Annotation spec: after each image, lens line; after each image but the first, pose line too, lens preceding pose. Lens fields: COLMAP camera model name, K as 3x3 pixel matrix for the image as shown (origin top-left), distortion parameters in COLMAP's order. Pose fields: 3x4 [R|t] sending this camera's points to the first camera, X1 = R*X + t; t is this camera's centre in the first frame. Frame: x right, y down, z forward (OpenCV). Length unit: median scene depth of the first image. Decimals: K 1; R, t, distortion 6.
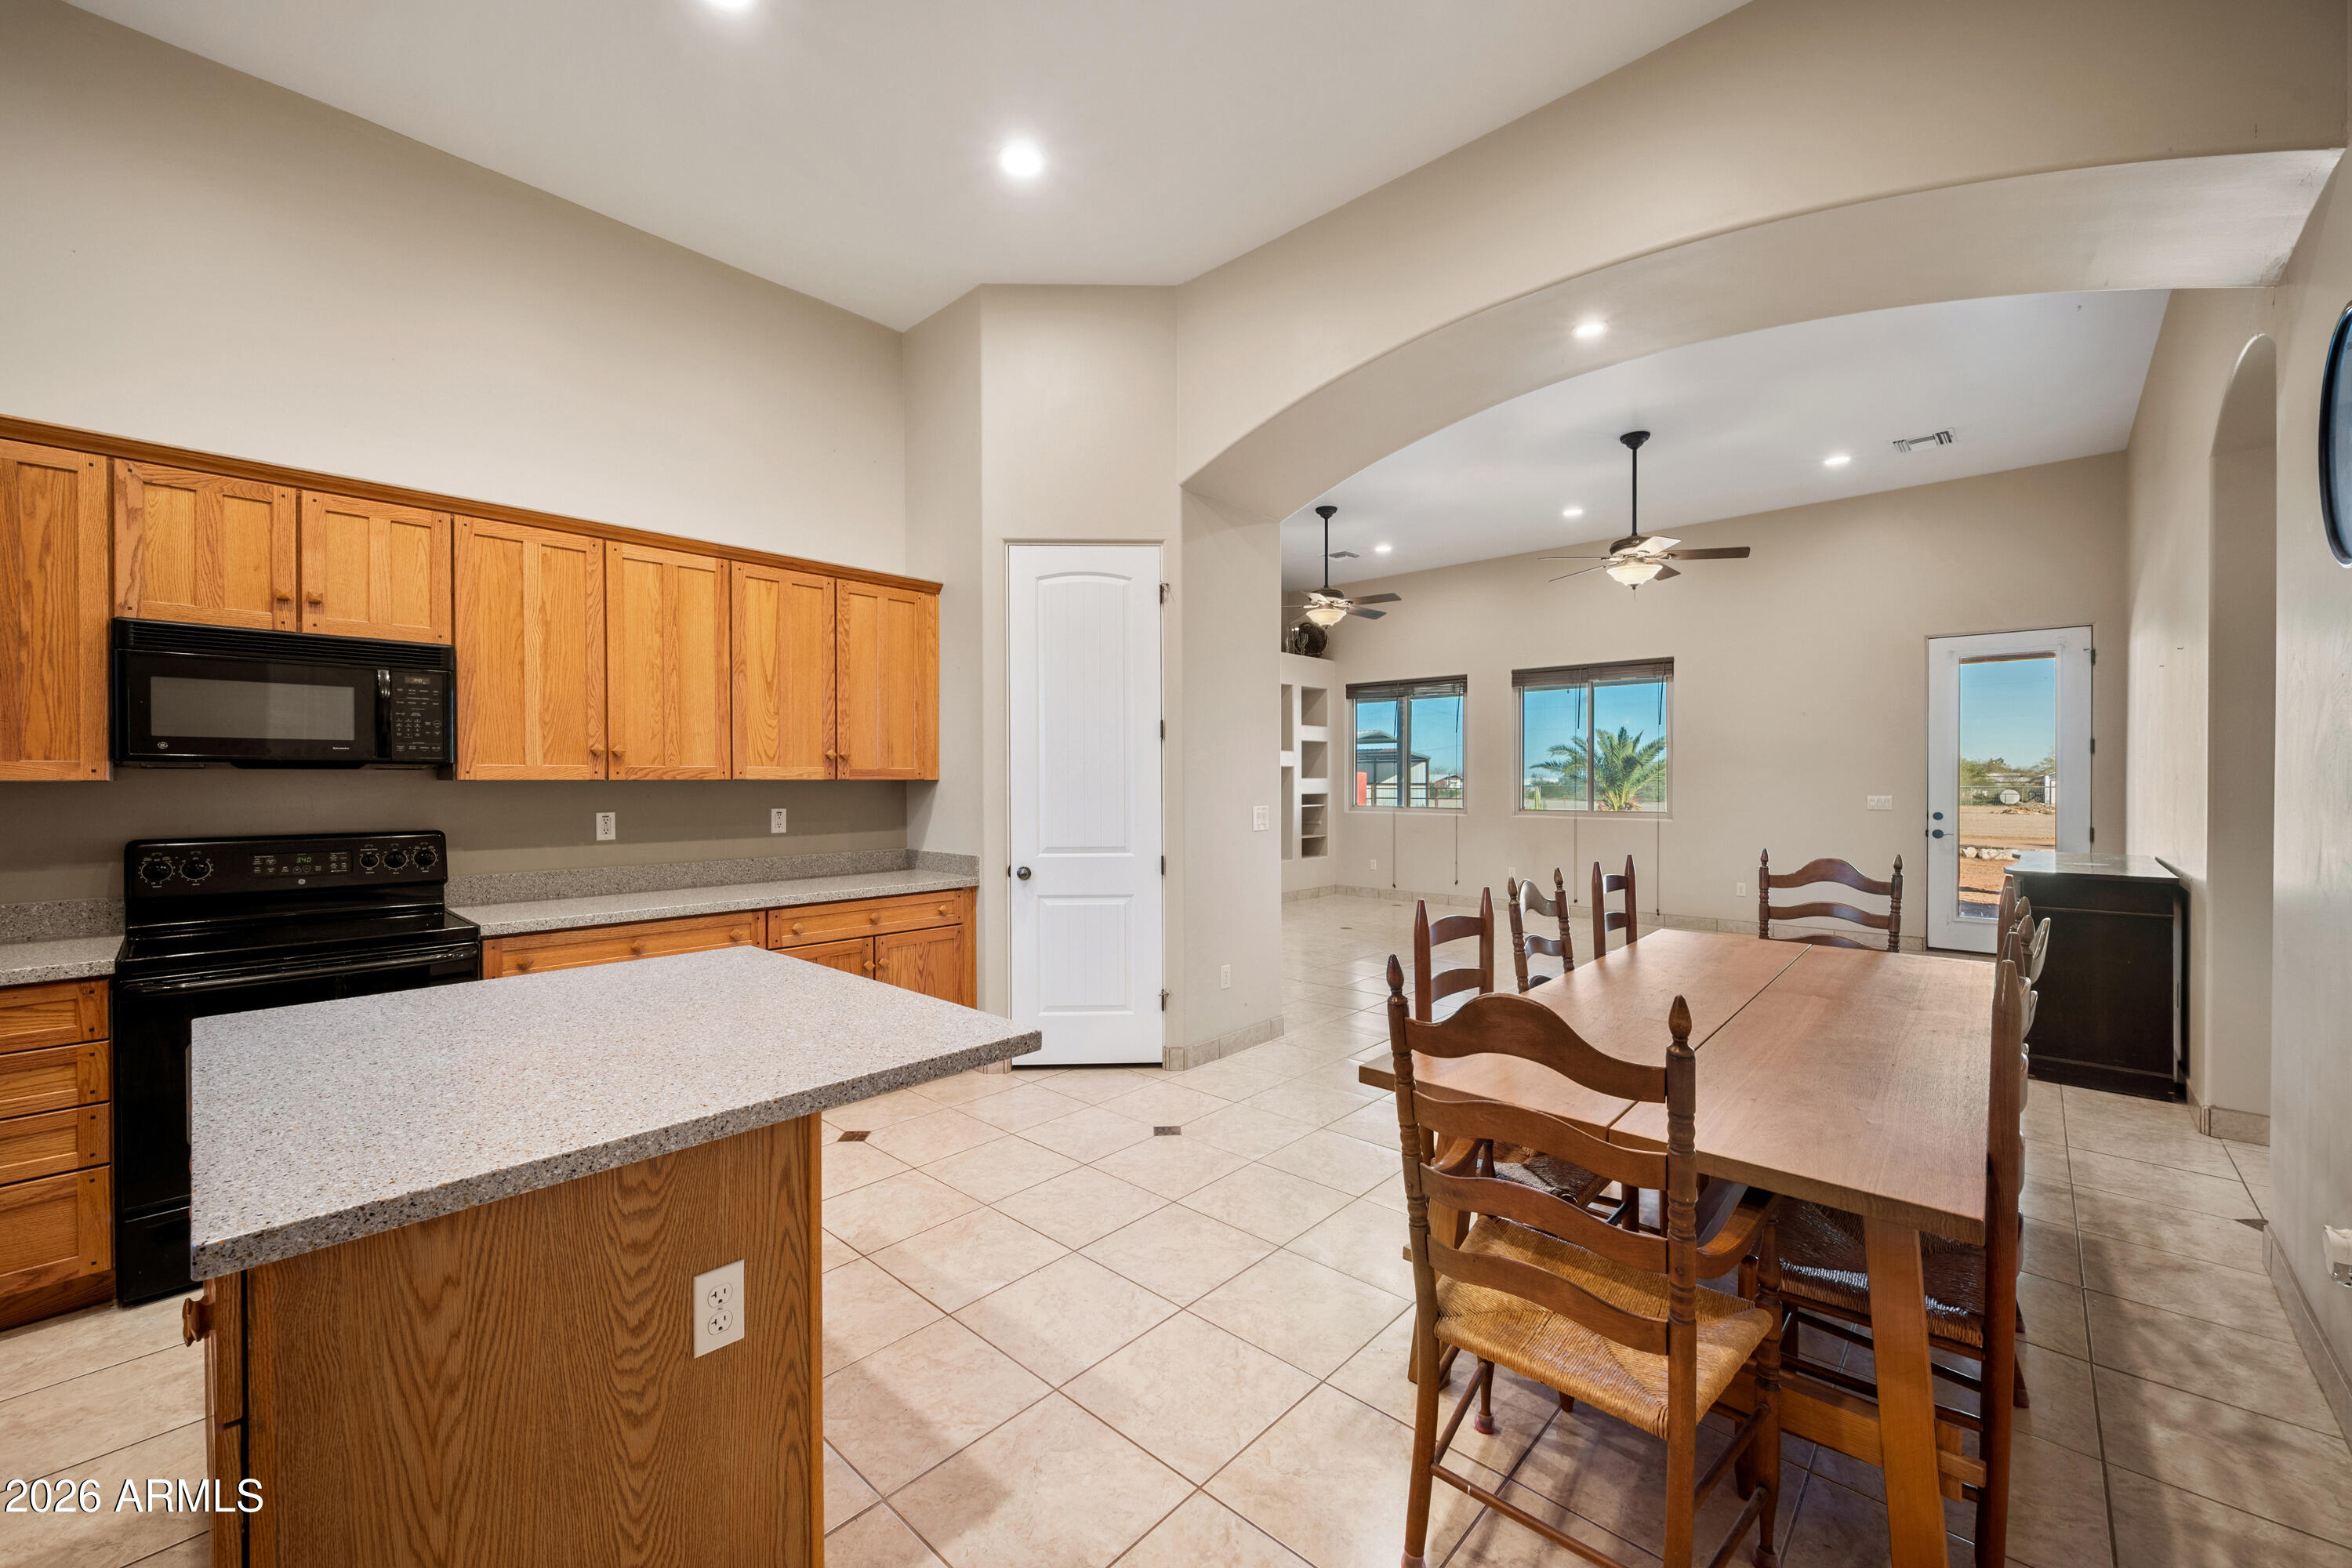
lens RADIAL K [[921.9, 0, 1167.3], [0, 921.9, 785.1], [0, 0, 1]] dist [-0.000093, 0.000573]
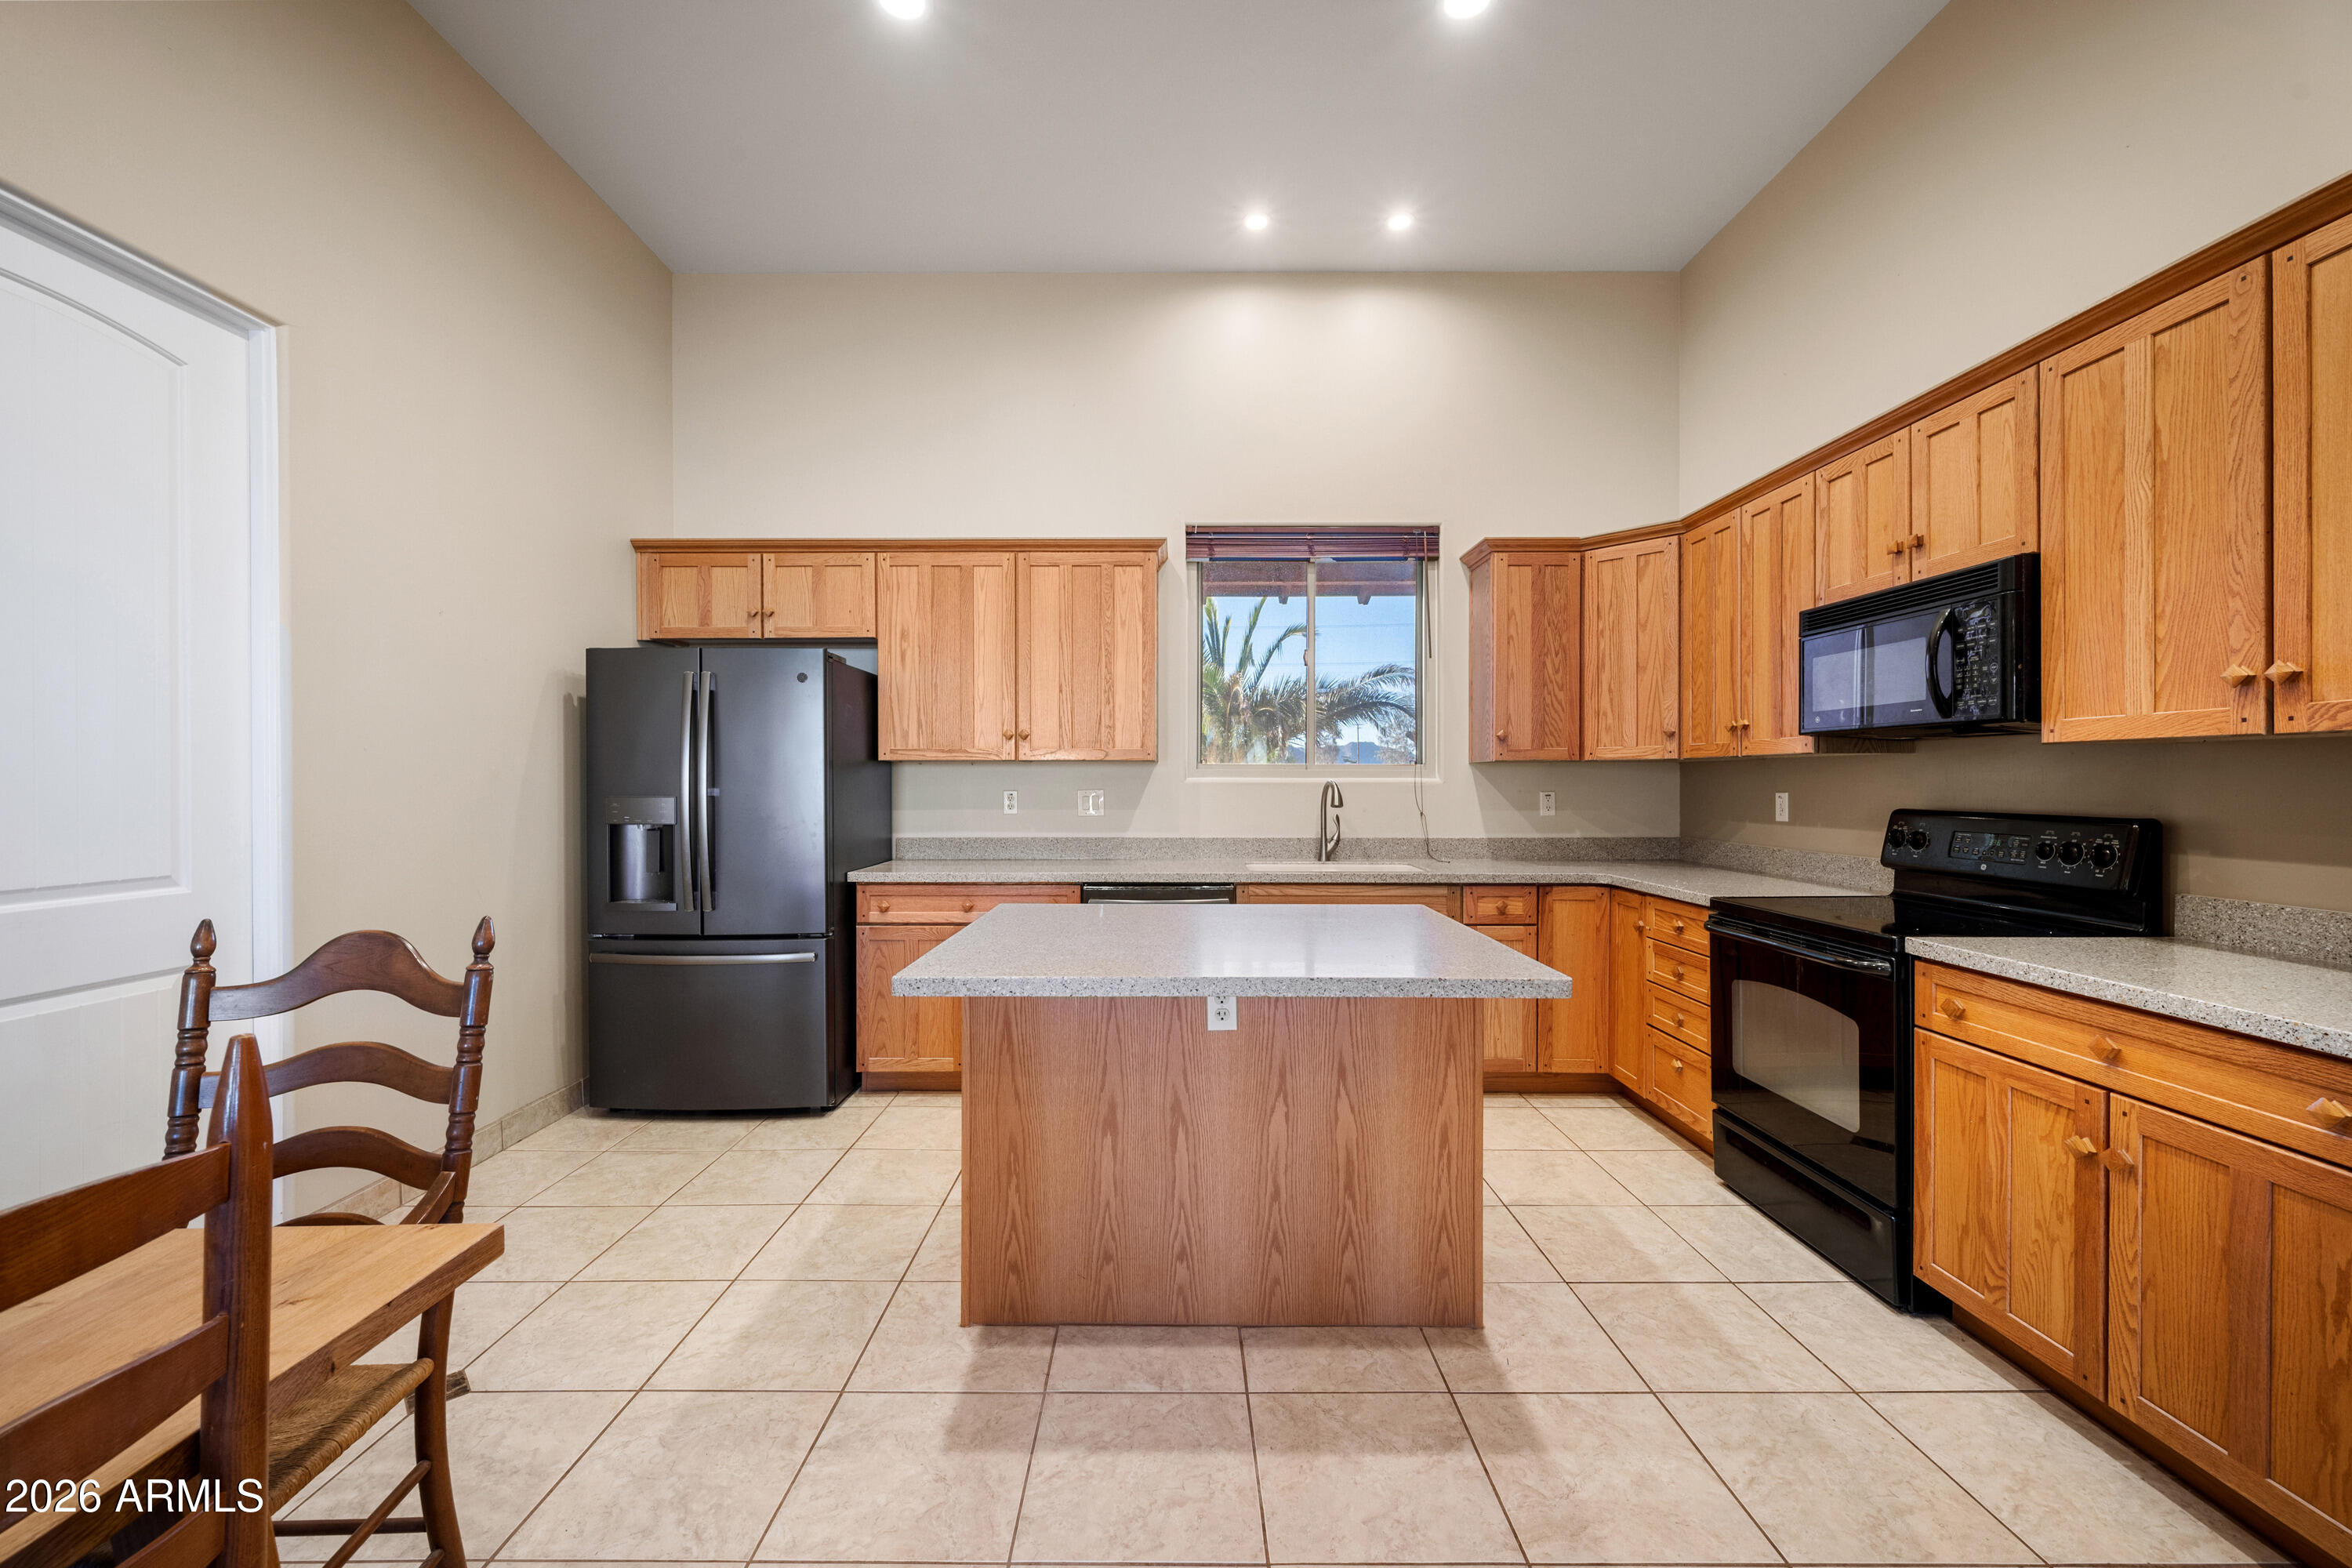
lens RADIAL K [[921.9, 0, 1169.6], [0, 921.9, 787.1], [0, 0, 1]] dist [-0.000093, 0.000573]
pose [[-0.726941, 0.008495, -0.686648, 0.201983], [-0.001414, 0.999903, 0.013868, 0.020616], [0.686699, 0.011052, -0.726858, 1.141196]]
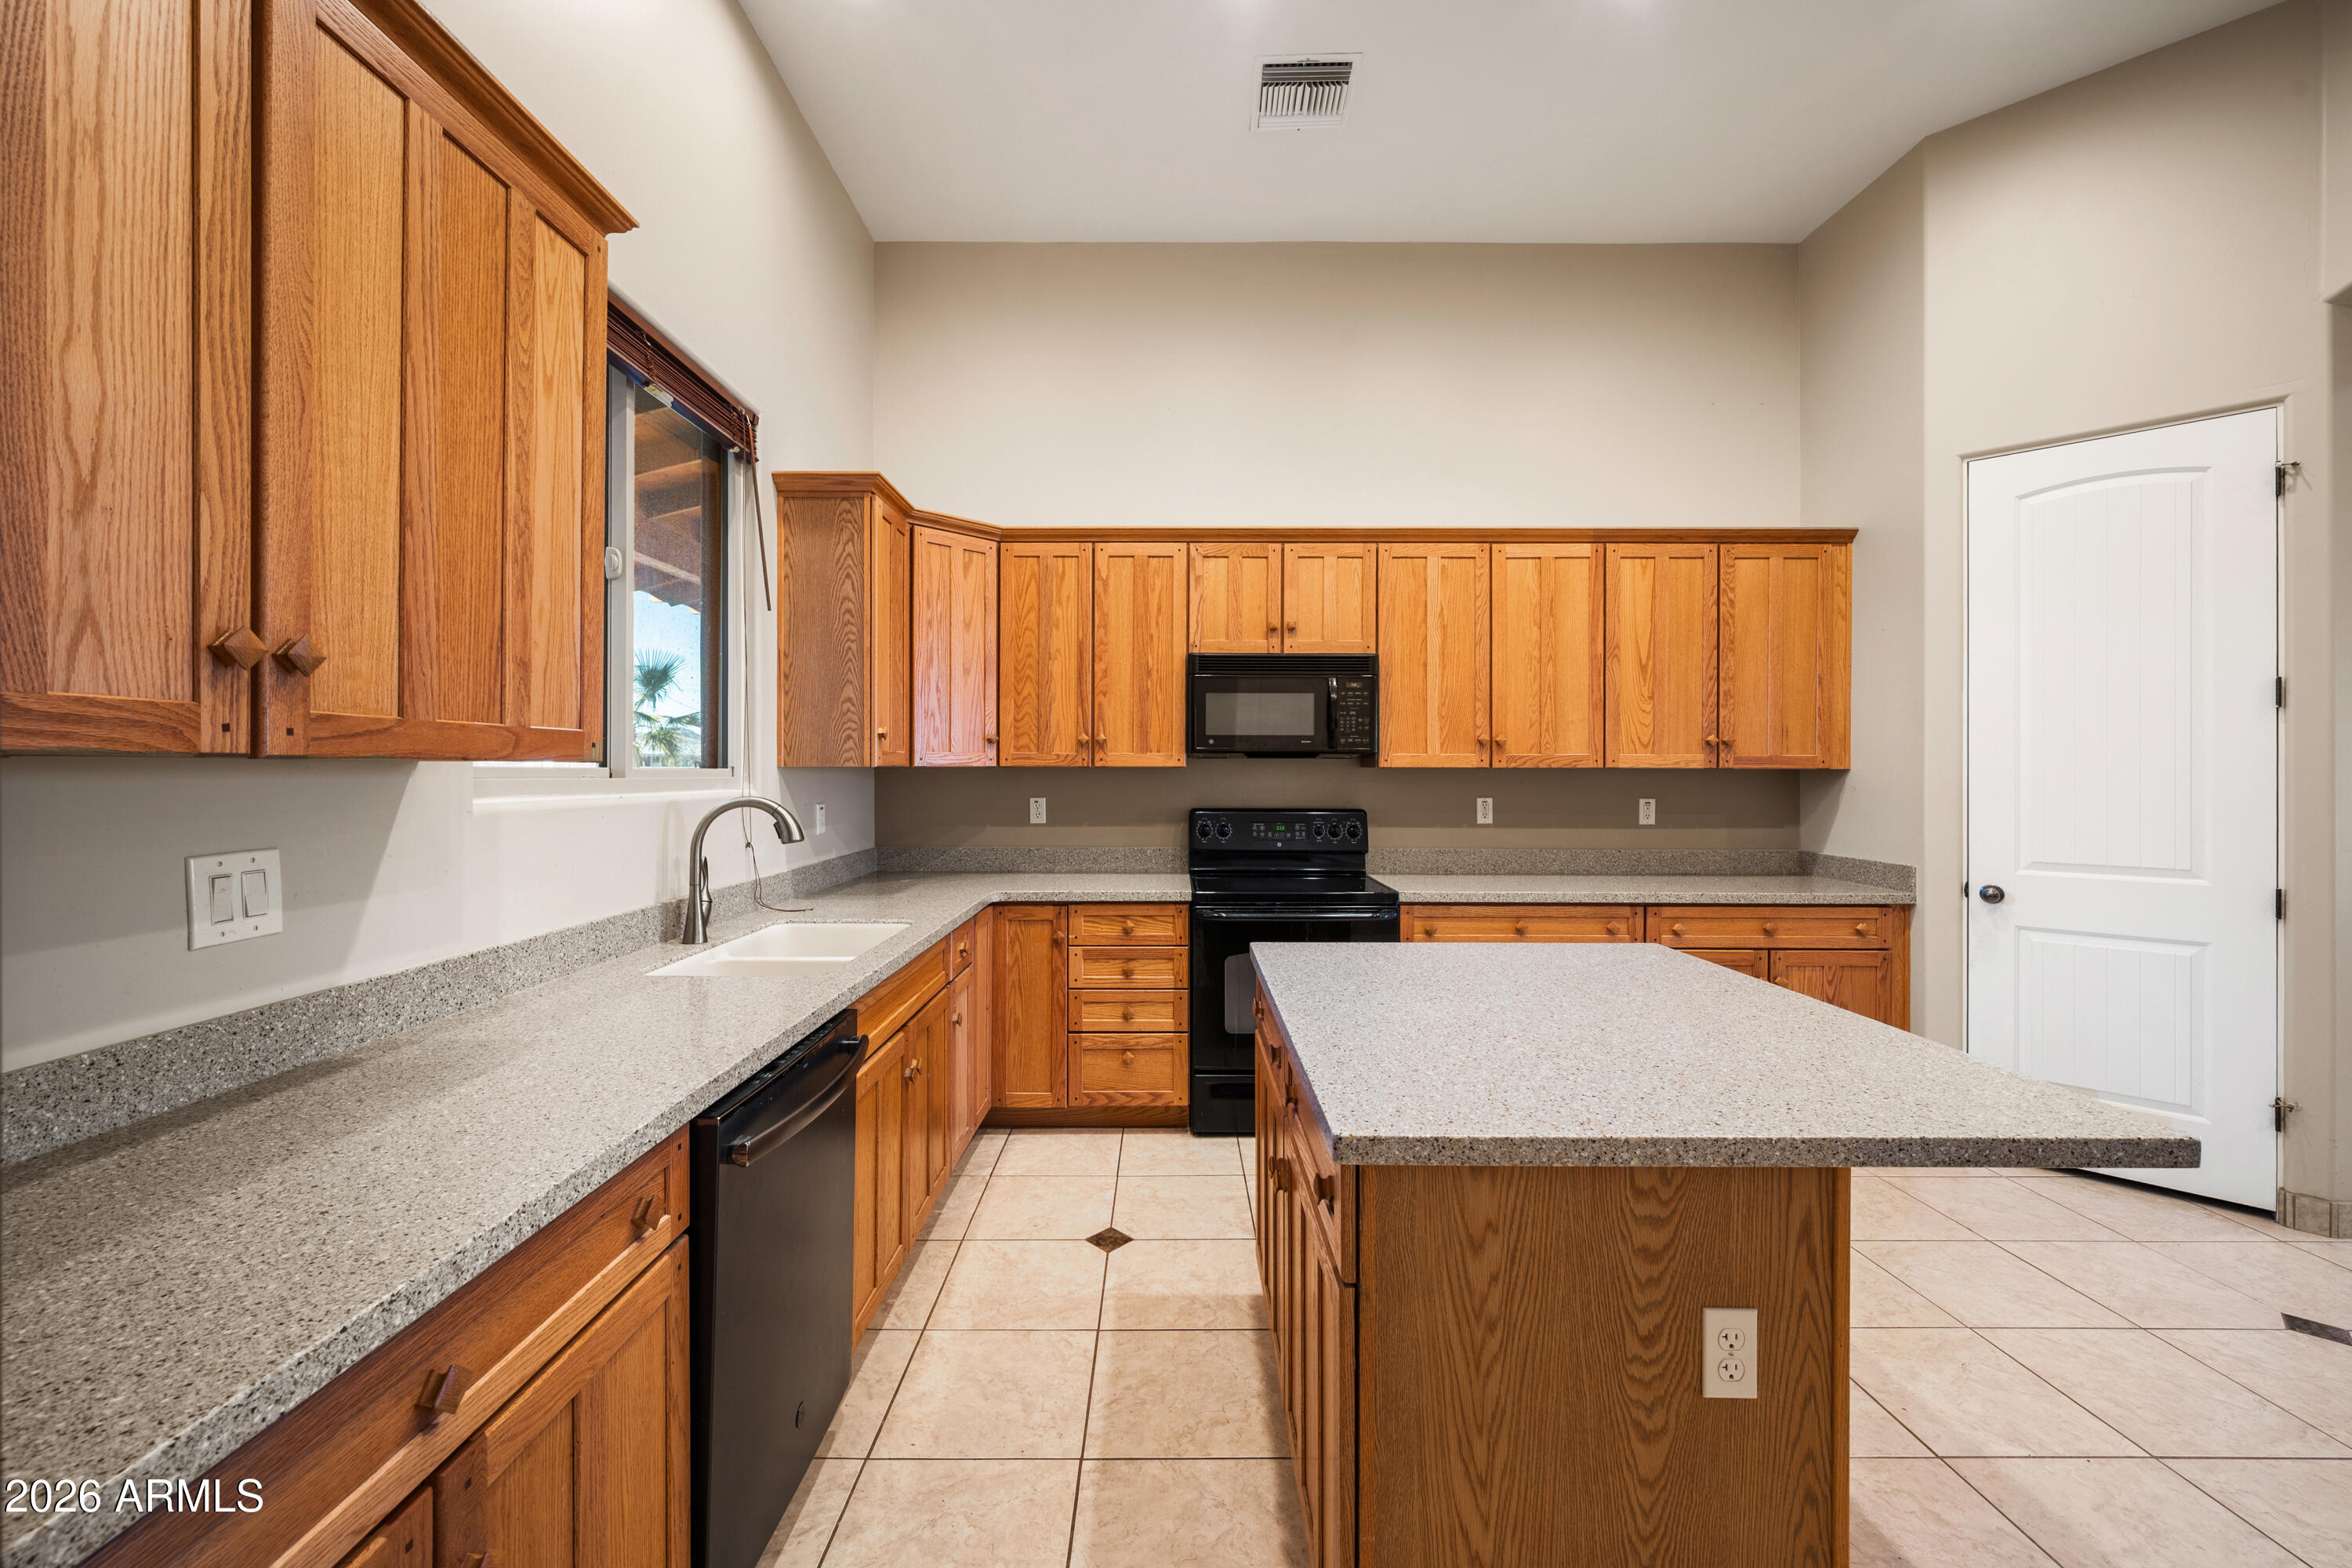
lens RADIAL K [[921.9, 0, 1163.2], [0, 921.9, 773.5], [0, 0, 1]] dist [-0.000093, 0.000573]
pose [[0.681627, 0.007724, -0.731659, -0.100645], [-0.009017, 0.999957, 0.002155, 0.002853], [0.731644, 0.005128, 0.681667, -0.008748]]
